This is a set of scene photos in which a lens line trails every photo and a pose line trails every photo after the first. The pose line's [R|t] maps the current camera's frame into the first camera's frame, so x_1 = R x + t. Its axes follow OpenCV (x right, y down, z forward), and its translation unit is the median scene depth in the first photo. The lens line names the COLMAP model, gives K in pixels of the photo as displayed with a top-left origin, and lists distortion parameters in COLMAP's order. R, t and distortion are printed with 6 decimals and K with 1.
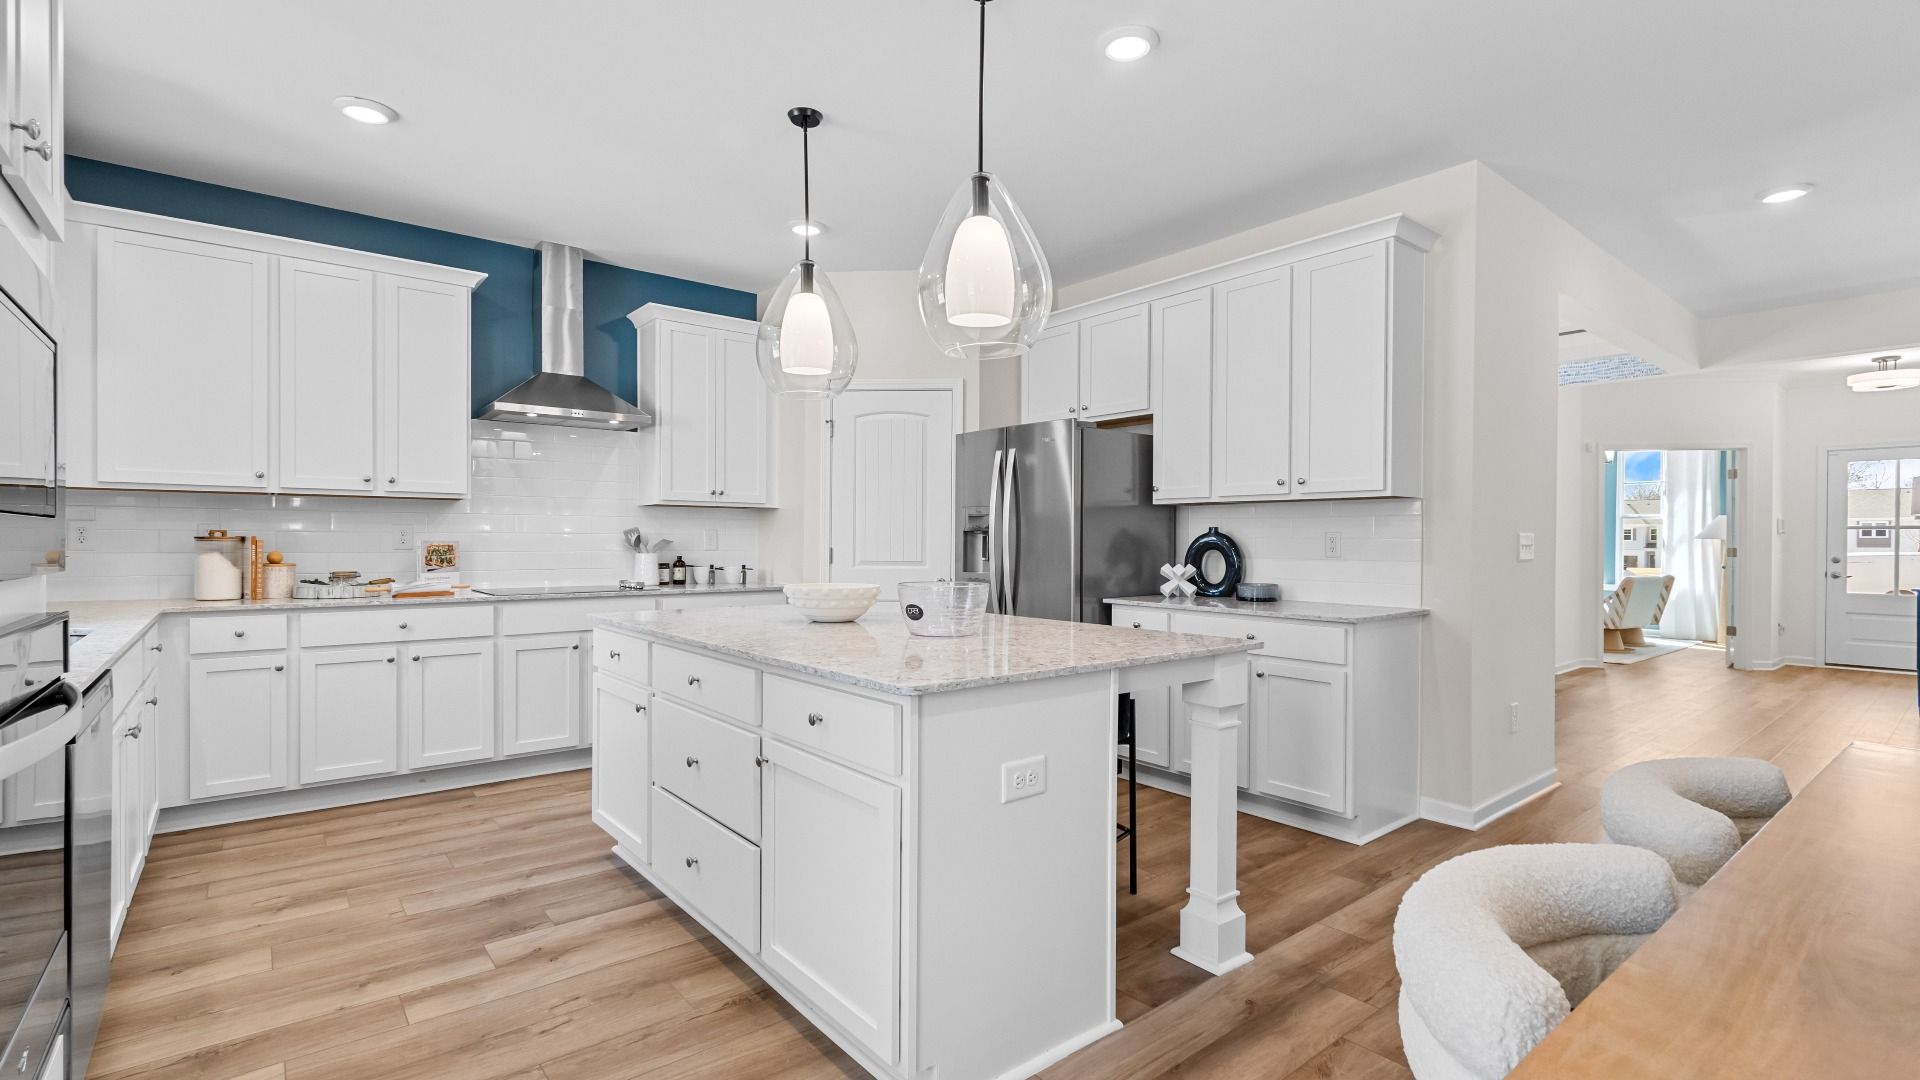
lens RADIAL K [[864.4, 0, 975.0], [0, 864.4, 546.9], [0, 0, 1]] dist [0.002556, -0.002772]
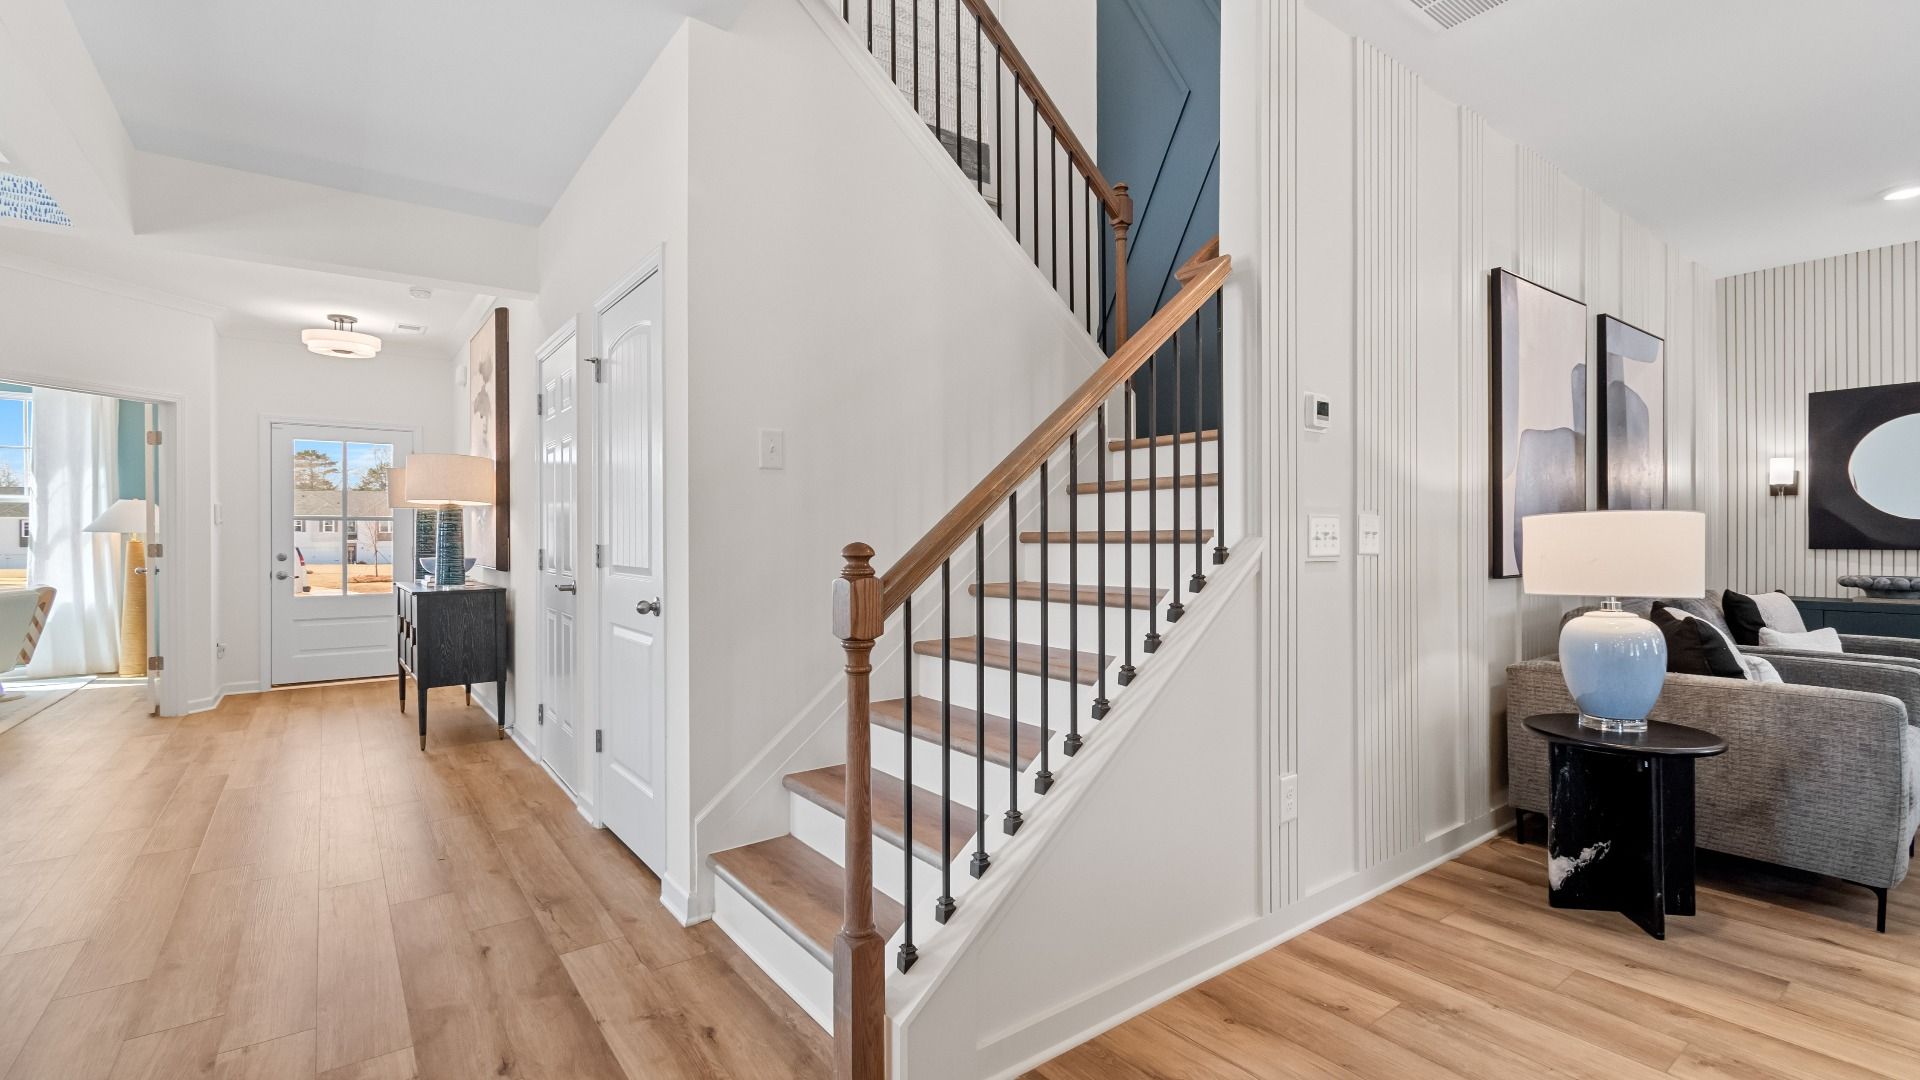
lens RADIAL K [[864.4, 0, 968.6], [0, 864.4, 534.6], [0, 0, 1]] dist [0.002556, -0.002772]
pose [[0.056906, -0.001076, 0.998379, 0.213591], [0.012334, 0.999924, 0.000375, 0.001566], [-0.998303, 0.012293, 0.056915, 0.300943]]
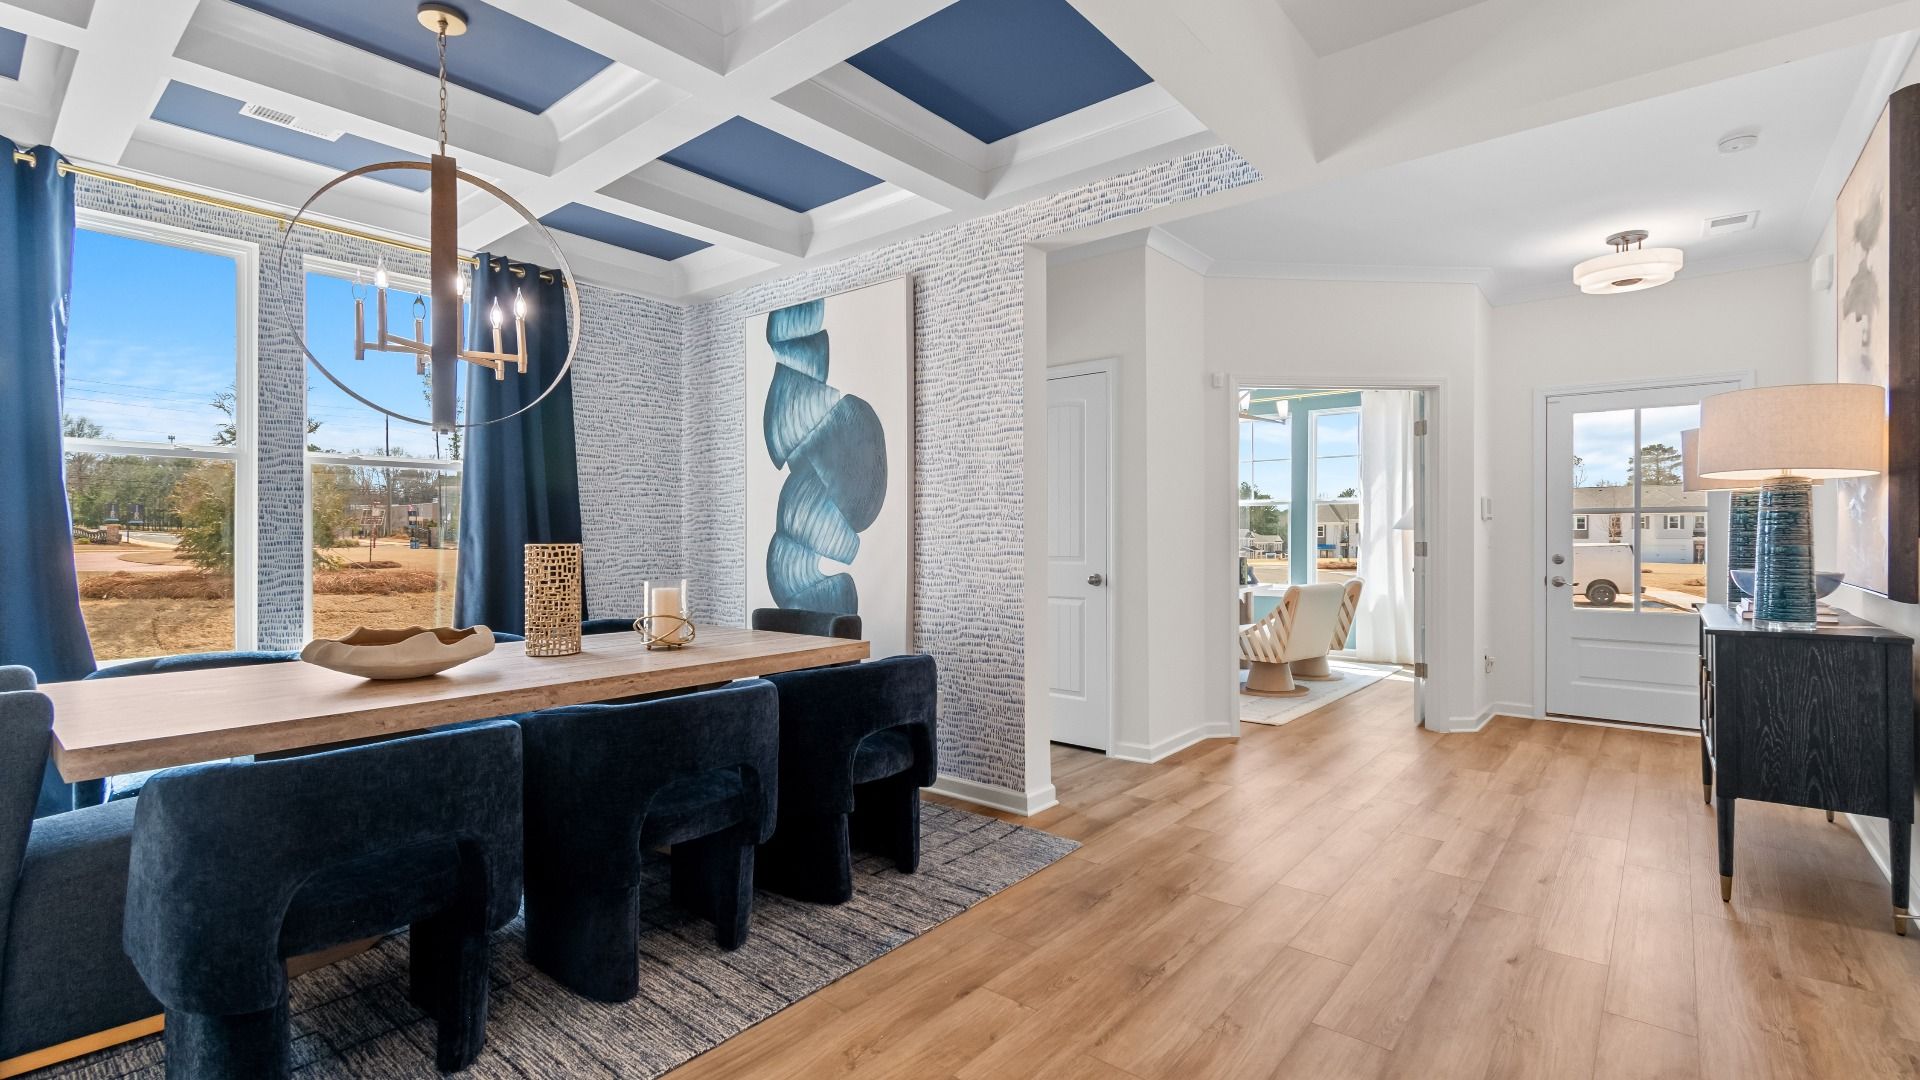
lens RADIAL K [[864.4, 0, 964.9], [0, 864.4, 537.9], [0, 0, 1]] dist [0.002556, -0.002772]
pose [[0.982393, -0.003914, 0.186784, 0.413644], [0.005117, 0.999969, -0.005961, 0.000325], [-0.186755, 0.006812, 0.982383, 0.421877]]
